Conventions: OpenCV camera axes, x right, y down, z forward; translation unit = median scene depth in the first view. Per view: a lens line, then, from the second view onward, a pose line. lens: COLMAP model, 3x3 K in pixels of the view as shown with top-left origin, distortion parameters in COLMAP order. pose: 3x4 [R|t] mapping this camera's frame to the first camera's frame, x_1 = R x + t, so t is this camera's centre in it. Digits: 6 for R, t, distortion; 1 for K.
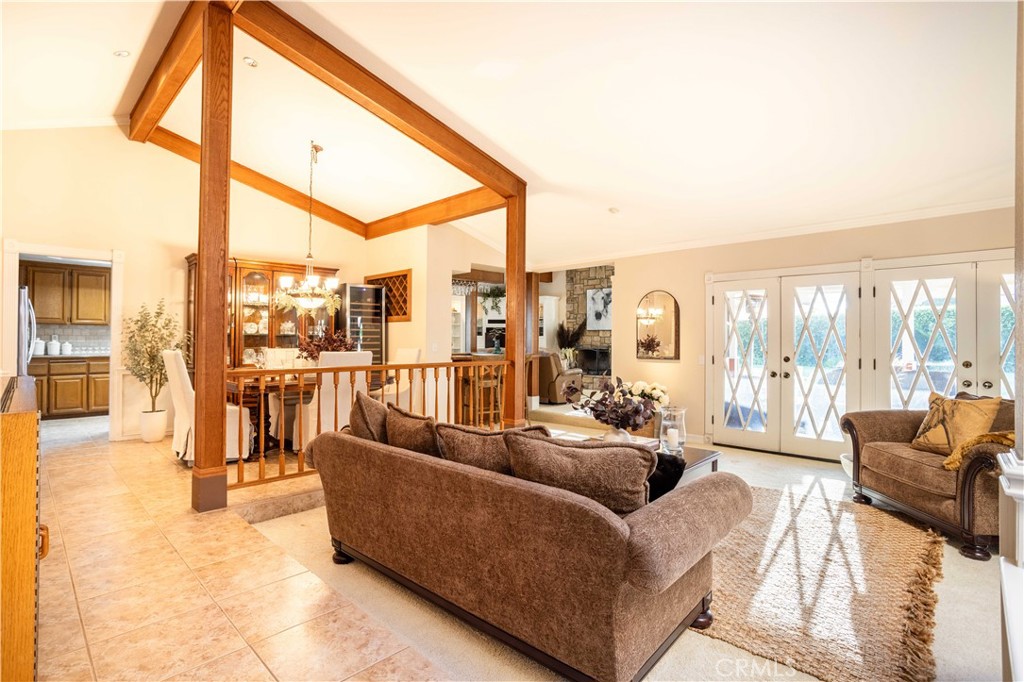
lens RADIAL K [[485.4, 0, 506.3], [0, 485.4, 333.0], [0, 0, 1]] dist [0.001586, -0.000190]
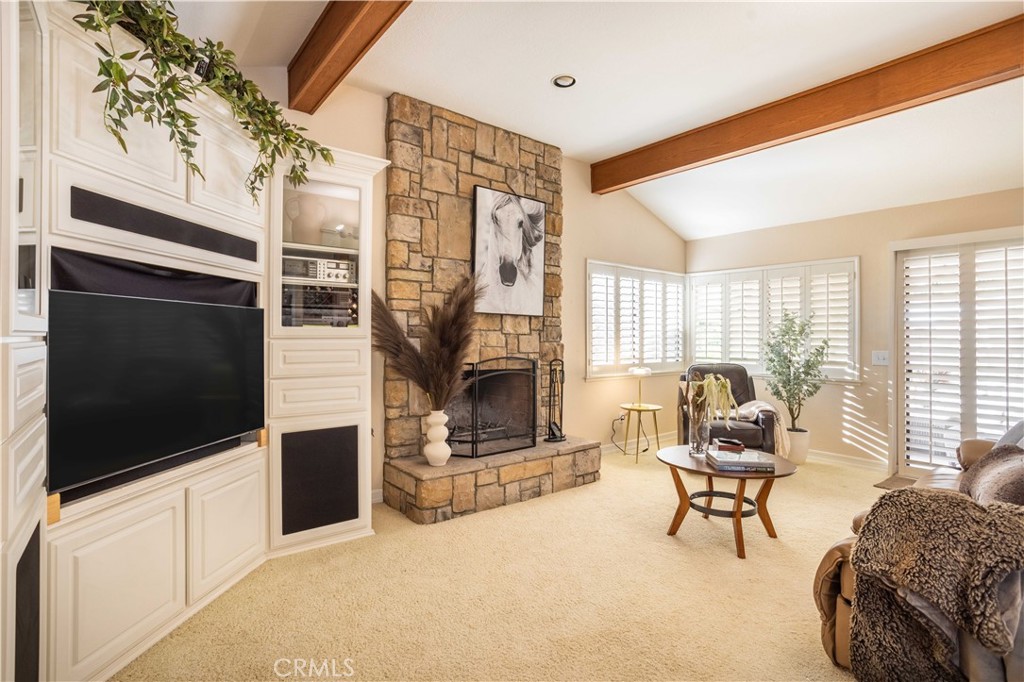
lens RADIAL K [[494.0, 0, 511.8], [0, 494.0, 335.9], [0, 0, 1]] dist [-0.048511, 0.022774]
pose [[0.124749, -0.003132, 0.992183, -0.254721], [-0.023293, 0.999710, 0.006084, 0.011755], [-0.991915, -0.023870, 0.124640, 1.546841]]
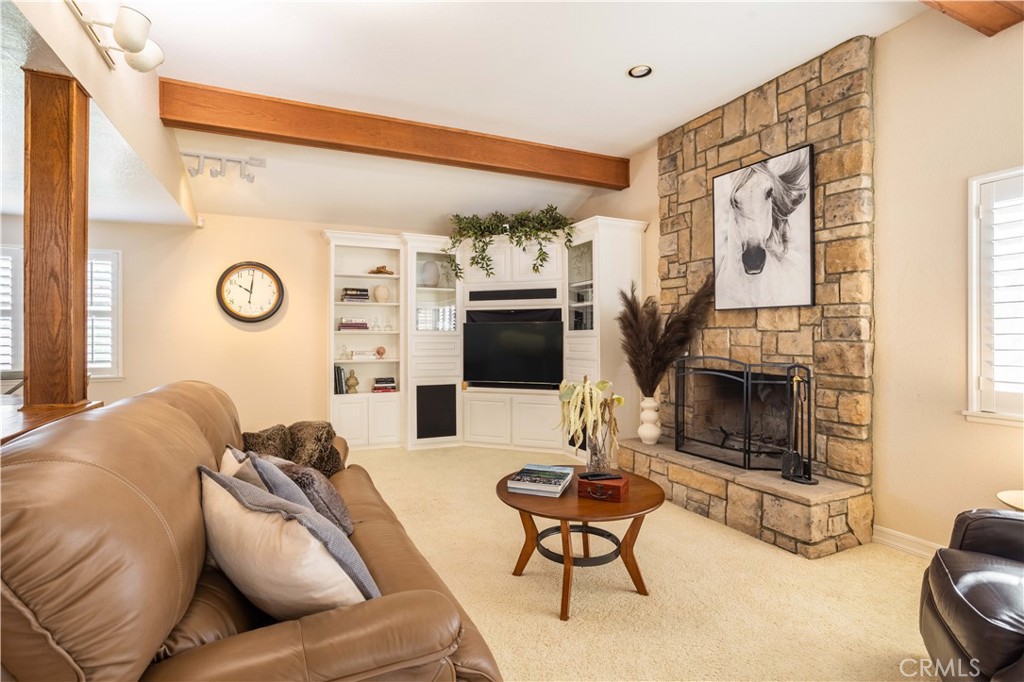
lens RADIAL K [[494.0, 0, 511.8], [0, 494.0, 335.9], [0, 0, 1]] dist [-0.048511, 0.022774]
pose [[0.935607, -0.007234, -0.352969, 0.255016], [0.012472, 0.999843, 0.012569, 0.008732], [0.352823, -0.016162, 0.935551, 1.097509]]
